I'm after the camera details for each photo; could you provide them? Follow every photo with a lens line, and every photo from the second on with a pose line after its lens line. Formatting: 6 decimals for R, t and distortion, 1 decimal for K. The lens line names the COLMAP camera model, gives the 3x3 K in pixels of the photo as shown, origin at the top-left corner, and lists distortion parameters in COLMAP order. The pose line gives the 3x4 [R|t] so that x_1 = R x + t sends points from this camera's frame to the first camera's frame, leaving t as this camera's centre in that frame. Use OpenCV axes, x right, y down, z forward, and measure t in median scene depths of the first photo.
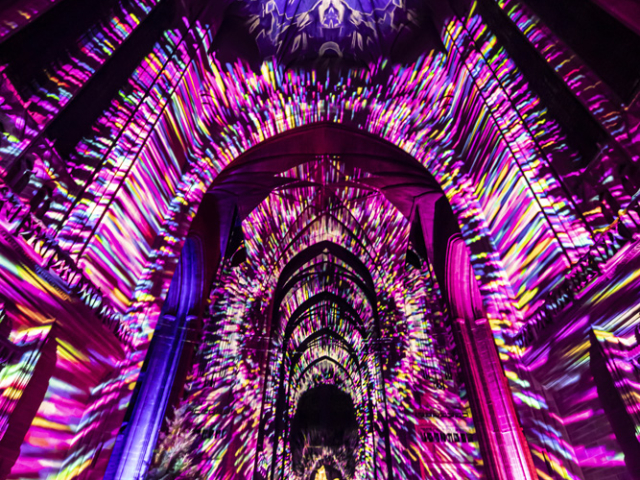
lens RADIAL K [[367.4, 0, 324.5], [0, 367.4, 243.5], [0, 0, 1]] dist [0.020846, -0.000770]
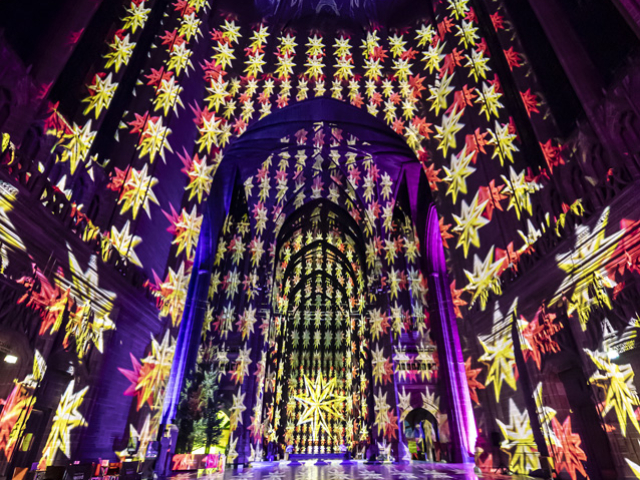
lens RADIAL K [[354.0, 0, 336.8], [0, 354.0, 248.3], [0, 0, 1]] dist [0.025348, 0.004554]
pose [[0.998071, 0.004269, 0.061943, -0.017327], [-0.016044, 0.981486, 0.190859, -0.083232], [-0.059982, -0.191485, 0.979661, -0.082128]]
